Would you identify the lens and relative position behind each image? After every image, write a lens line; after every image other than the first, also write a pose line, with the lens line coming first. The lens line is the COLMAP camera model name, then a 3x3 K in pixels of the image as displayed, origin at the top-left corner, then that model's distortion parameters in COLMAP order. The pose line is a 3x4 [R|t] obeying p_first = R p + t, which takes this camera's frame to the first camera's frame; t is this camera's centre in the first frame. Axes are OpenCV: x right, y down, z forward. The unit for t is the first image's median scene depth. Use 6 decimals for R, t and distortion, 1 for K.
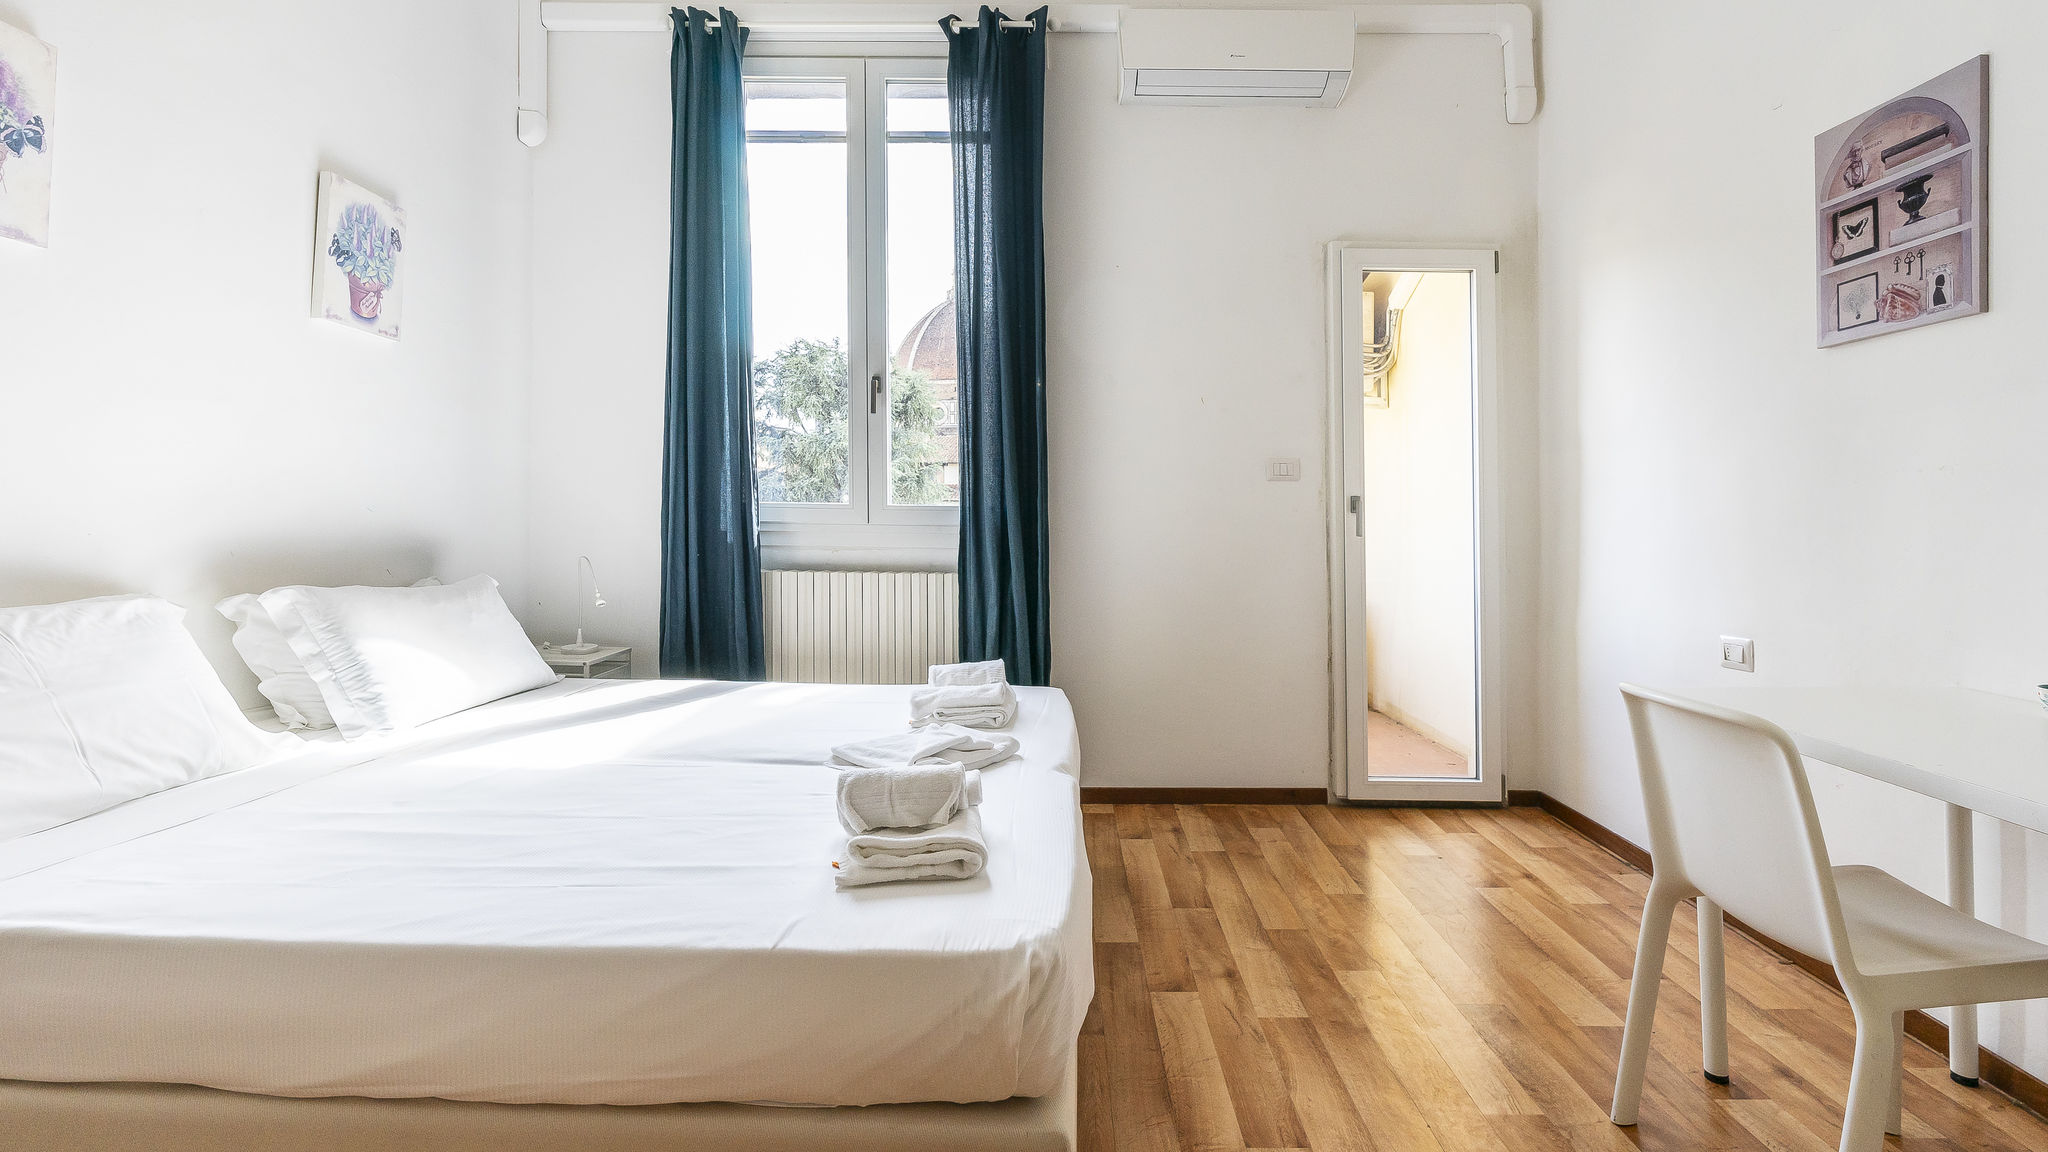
lens RADIAL K [[941.4, 0, 1053.8], [0, 941.4, 524.7], [0, 0, 1]] dist [-0.010295, 0.003588]
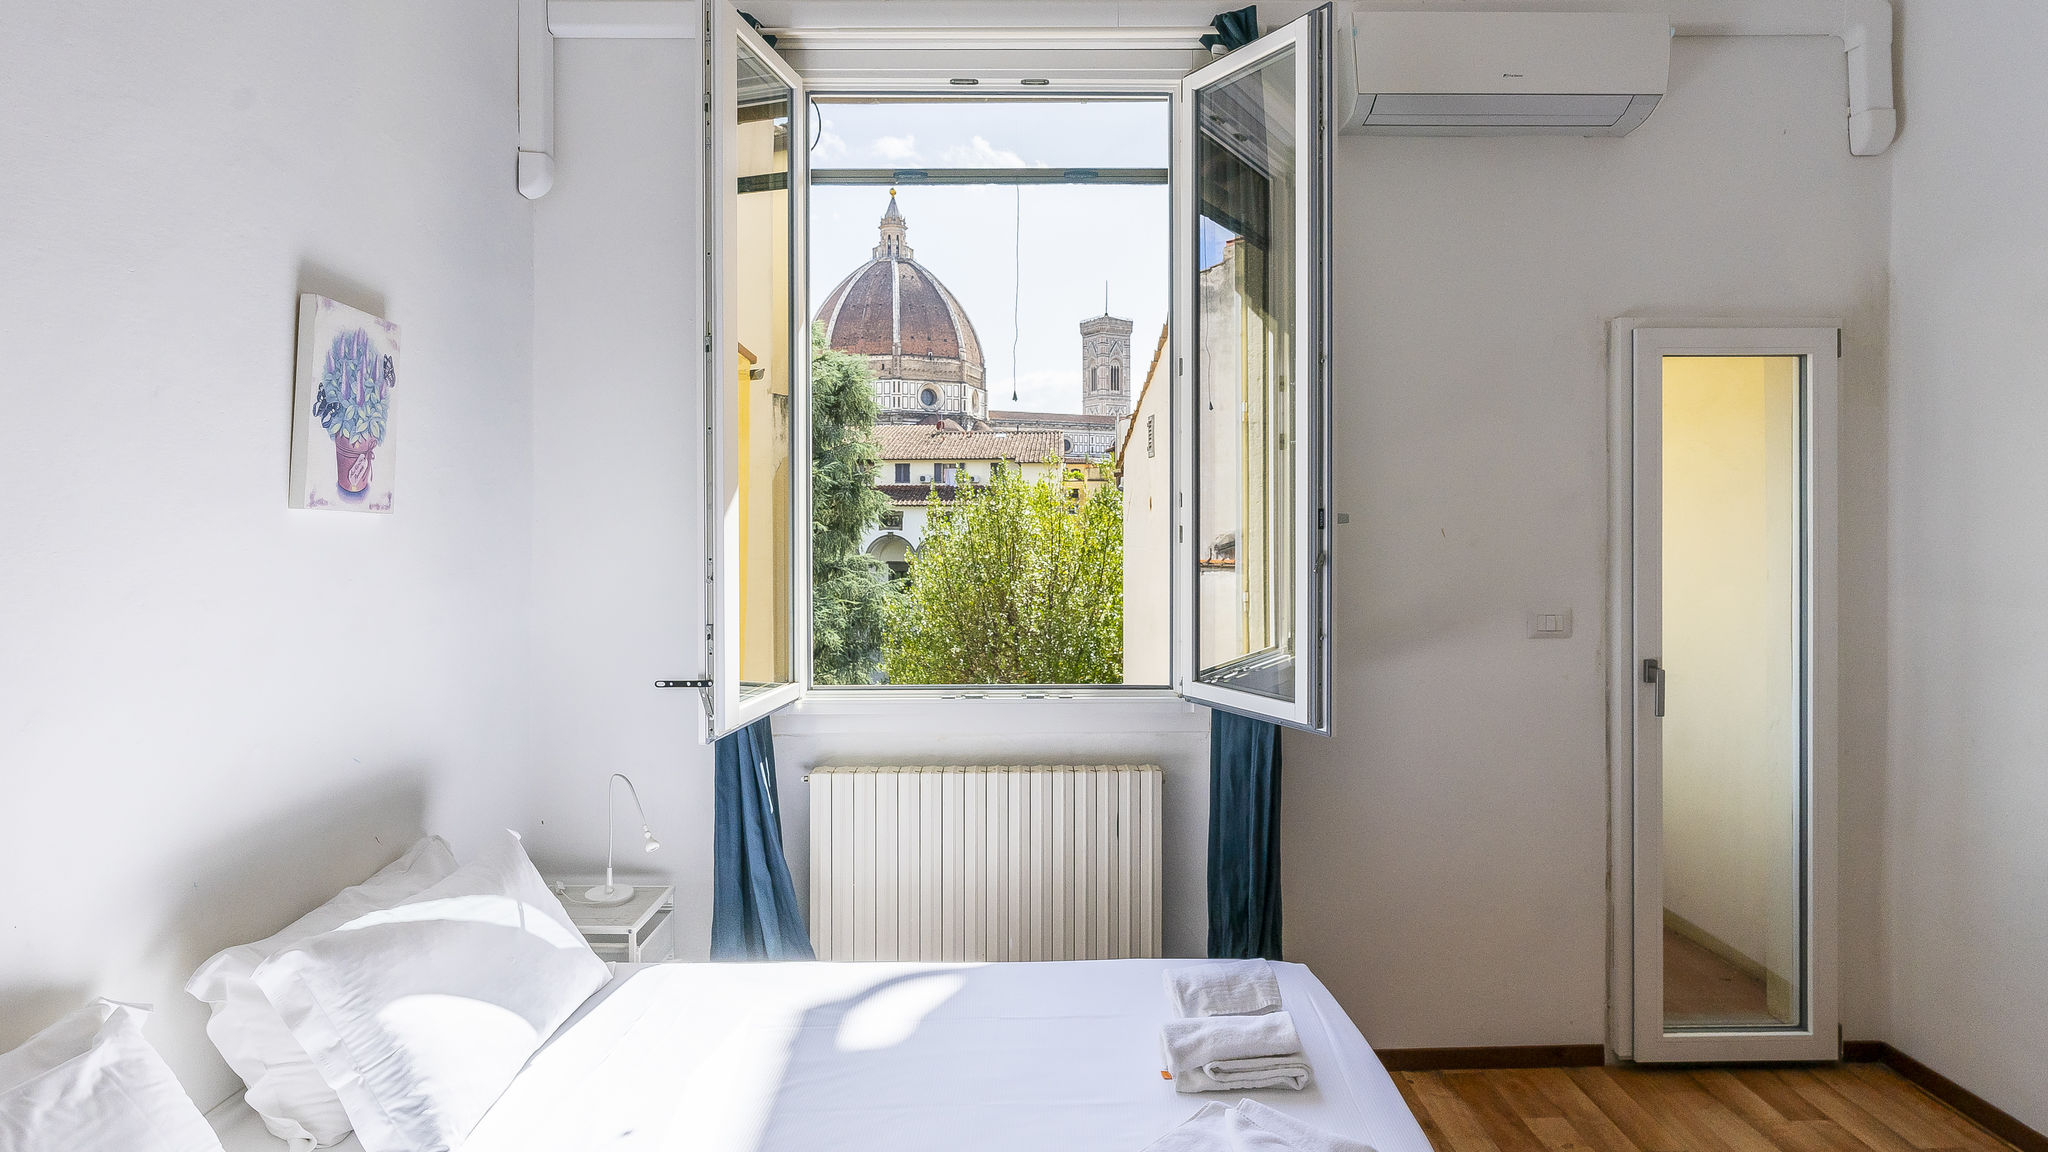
lens RADIAL K [[1133.7, 0, 1013.6], [0, 1133.7, 521.8], [0, 0, 1]] dist [-0.008265, 0.001083]
pose [[0.999883, -0.012540, 0.008757, -0.254761], [0.012599, 0.999898, -0.006771, -0.189271], [-0.008672, 0.006880, 0.999939, 0.155157]]
